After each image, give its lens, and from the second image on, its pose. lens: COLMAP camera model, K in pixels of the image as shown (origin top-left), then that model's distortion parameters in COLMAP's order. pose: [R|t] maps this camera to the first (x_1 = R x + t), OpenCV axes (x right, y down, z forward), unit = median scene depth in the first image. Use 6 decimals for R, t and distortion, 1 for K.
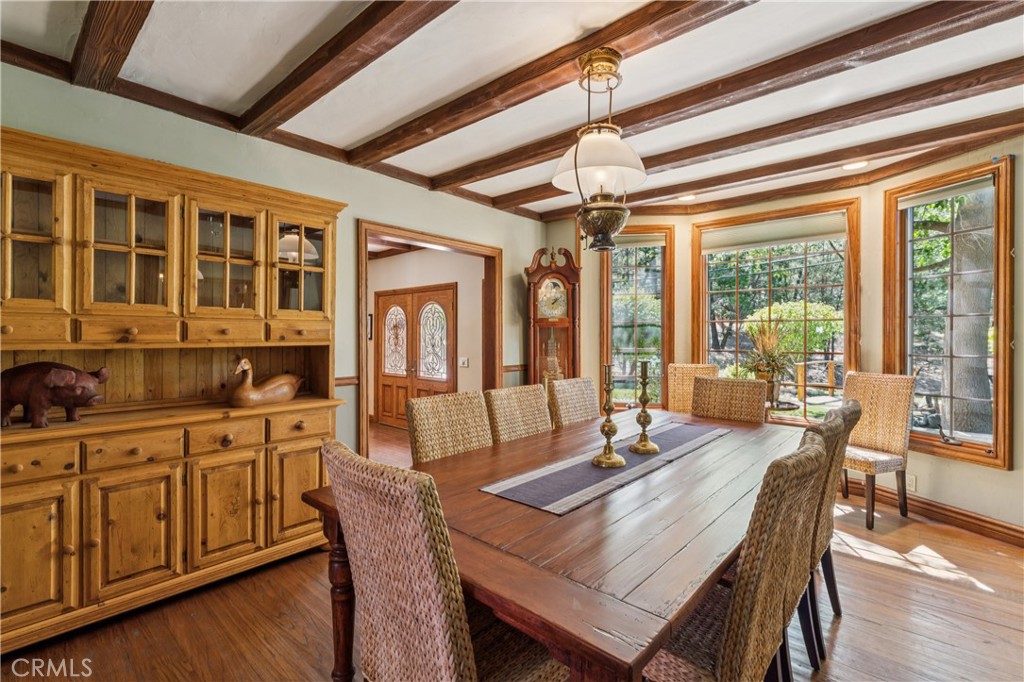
lens RADIAL K [[471.2, 0, 512.1], [0, 471.2, 337.8], [0, 0, 1]] dist [0.002535, 0.000124]
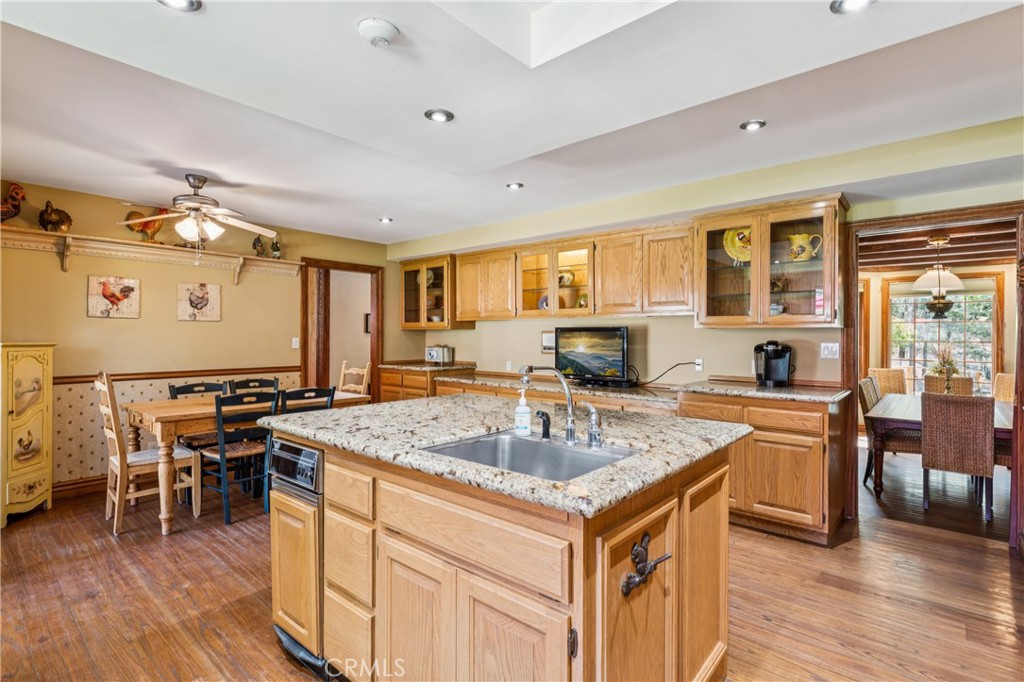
lens RADIAL K [[487.6, 0, 512.7], [0, 487.6, 338.1], [0, 0, 1]] dist [0.002535, 0.000021]
pose [[0.999645, 0.002563, 0.026526, -0.665808], [-0.002740, 0.999974, 0.006620, -0.039428], [-0.026508, -0.006691, 0.999626, -0.439918]]
